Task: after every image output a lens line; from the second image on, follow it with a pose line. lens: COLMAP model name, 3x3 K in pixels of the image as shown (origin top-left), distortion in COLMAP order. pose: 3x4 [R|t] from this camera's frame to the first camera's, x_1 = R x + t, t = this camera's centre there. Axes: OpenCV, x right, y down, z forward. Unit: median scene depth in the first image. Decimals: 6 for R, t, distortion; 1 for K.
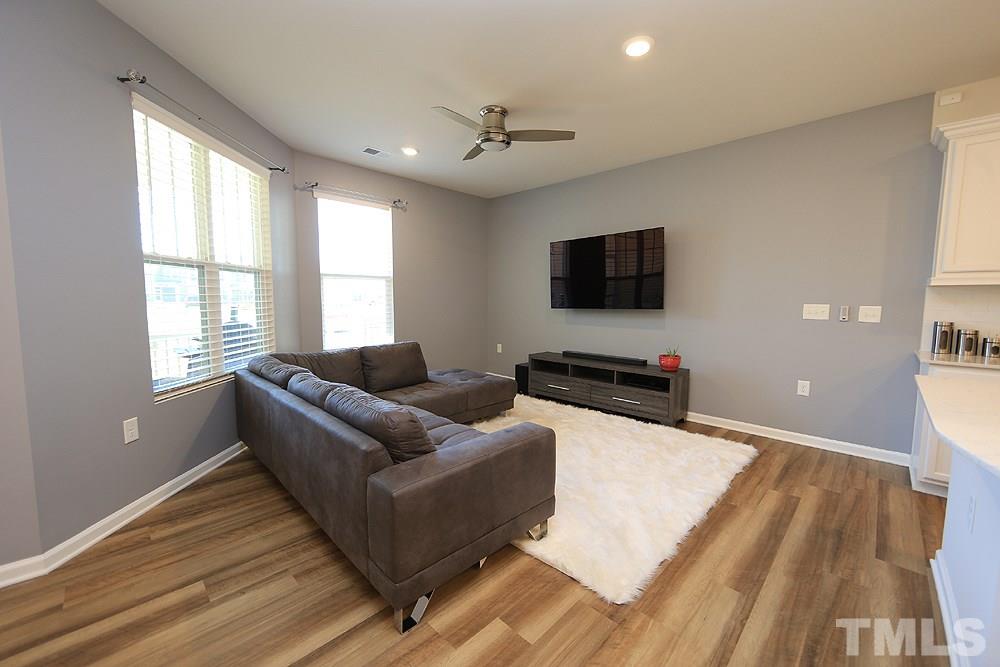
lens RADIAL K [[399.2, 0, 501.1], [0, 399.2, 332.7], [0, 0, 1]] dist [-0.002457, 0.000490]
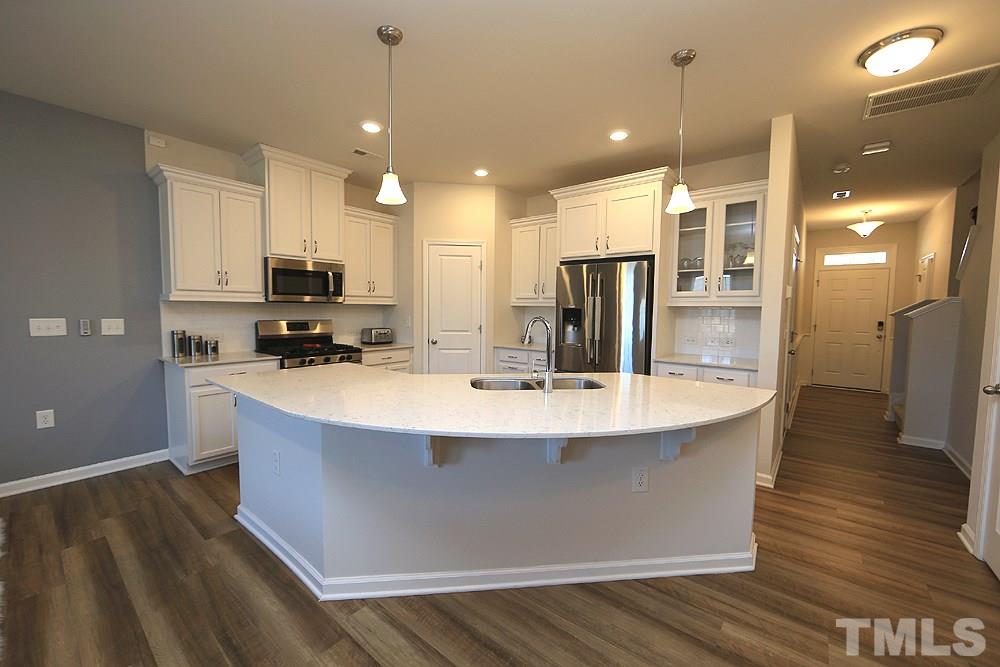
lens RADIAL K [[399.2, 0, 497.5], [0, 399.2, 333.5], [0, 0, 1]] dist [-0.002457, 0.000490]
pose [[-0.080933, -0.071399, 0.994159, -0.166206], [0.078779, 0.993852, 0.077790, -0.037034], [-0.993601, 0.084614, -0.074810, 0.140474]]
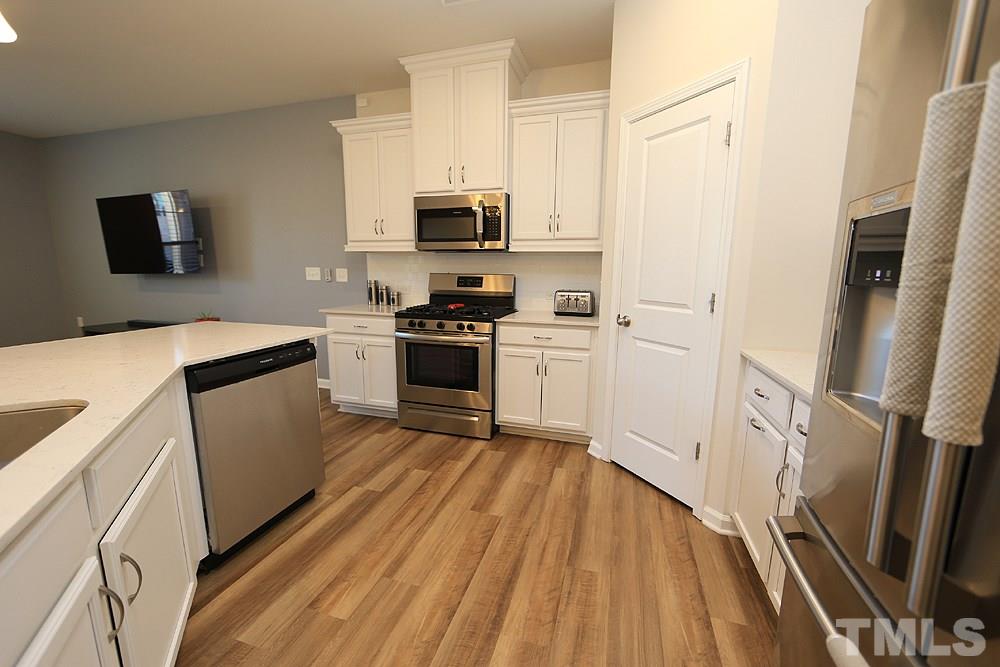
lens RADIAL K [[399.2, 0, 499.1], [0, 399.2, 332.2], [0, 0, 1]] dist [-0.002457, 0.000490]
pose [[0.895223, -0.068501, 0.440322, 0.934135], [0.036087, 0.996013, 0.081580, 0.052045], [-0.444154, -0.057143, 0.894126, -0.374160]]
